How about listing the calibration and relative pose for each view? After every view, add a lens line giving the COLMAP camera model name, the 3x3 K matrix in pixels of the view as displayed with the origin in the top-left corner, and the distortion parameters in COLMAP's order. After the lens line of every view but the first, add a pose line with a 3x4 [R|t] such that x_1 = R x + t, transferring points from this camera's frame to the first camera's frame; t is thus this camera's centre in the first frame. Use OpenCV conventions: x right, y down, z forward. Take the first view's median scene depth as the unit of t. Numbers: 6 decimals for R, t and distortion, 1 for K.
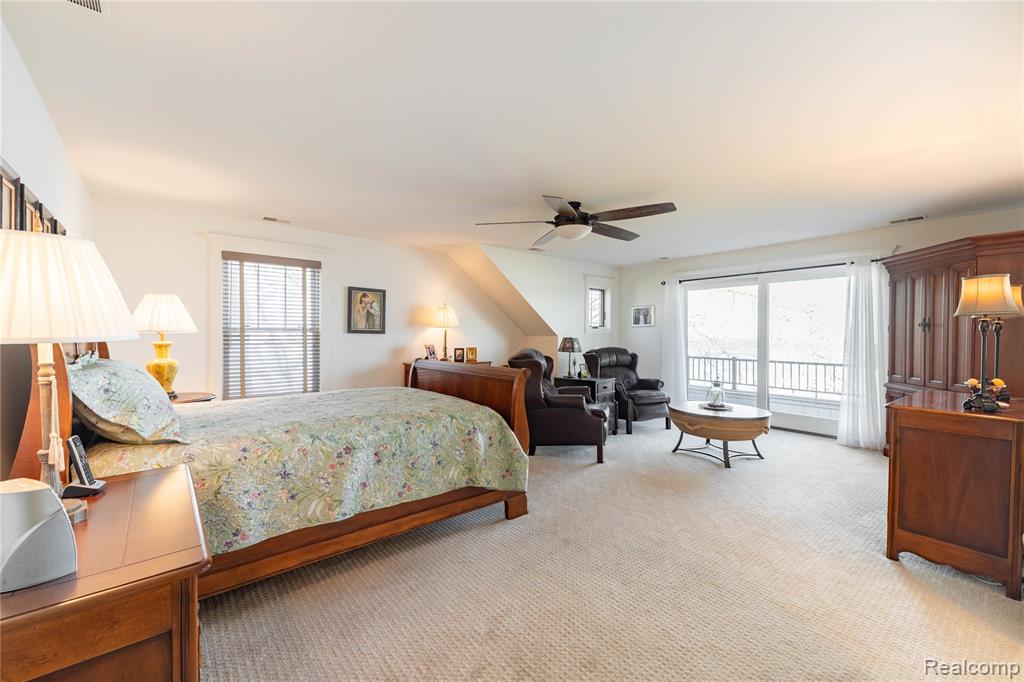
lens RADIAL K [[414.5, 0, 511.6], [0, 414.5, 338.2], [0, 0, 1]] dist [0.026355, -0.000117]
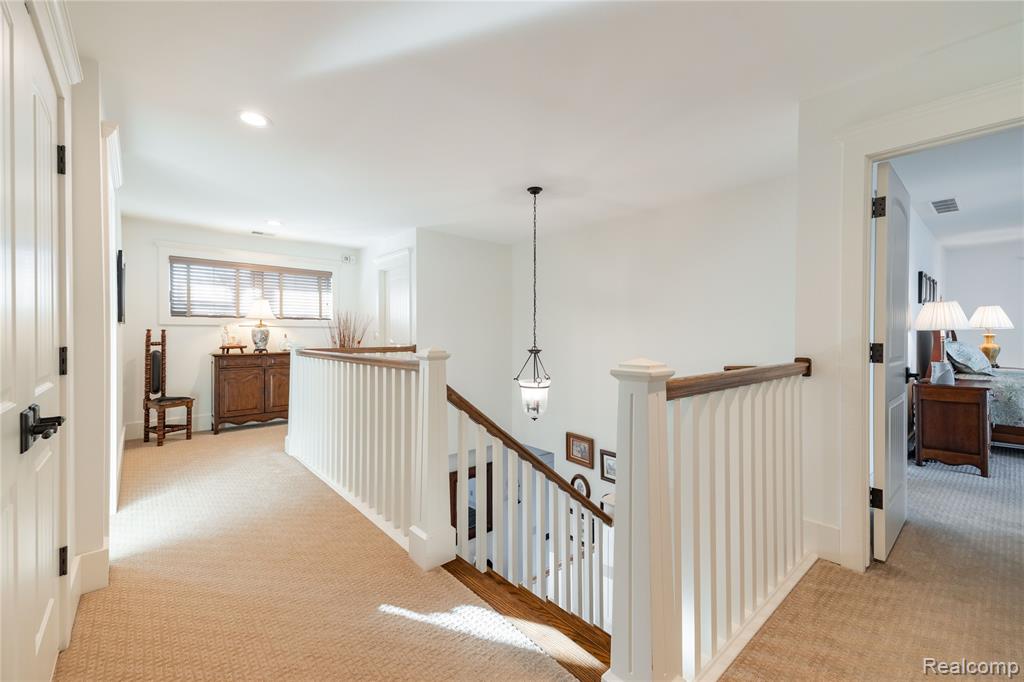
lens RADIAL K [[424.4, 0, 511.9], [0, 424.4, 329.9], [0, 0, 1]] dist [0.001994, 0.000196]
pose [[0.012215, -0.006812, -0.999902, 0.787149], [-0.011593, 0.999909, -0.006954, 0.023825], [0.999858, 0.011677, 0.012135, -0.859540]]
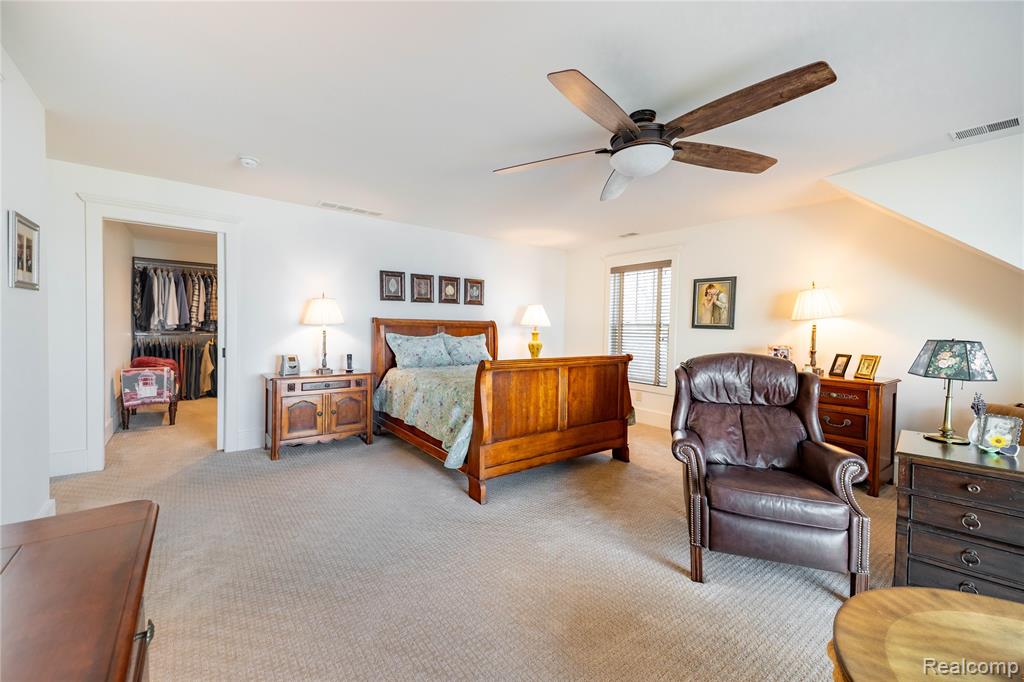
lens RADIAL K [[424.4, 0, 511.9], [0, 424.4, 329.9], [0, 0, 1]] dist [0.001994, 0.000196]
pose [[-0.055289, 0.006007, -0.998452, 0.881495], [-0.023451, 0.999698, 0.007313, -0.008251], [0.998195, 0.023819, -0.055132, 0.934726]]
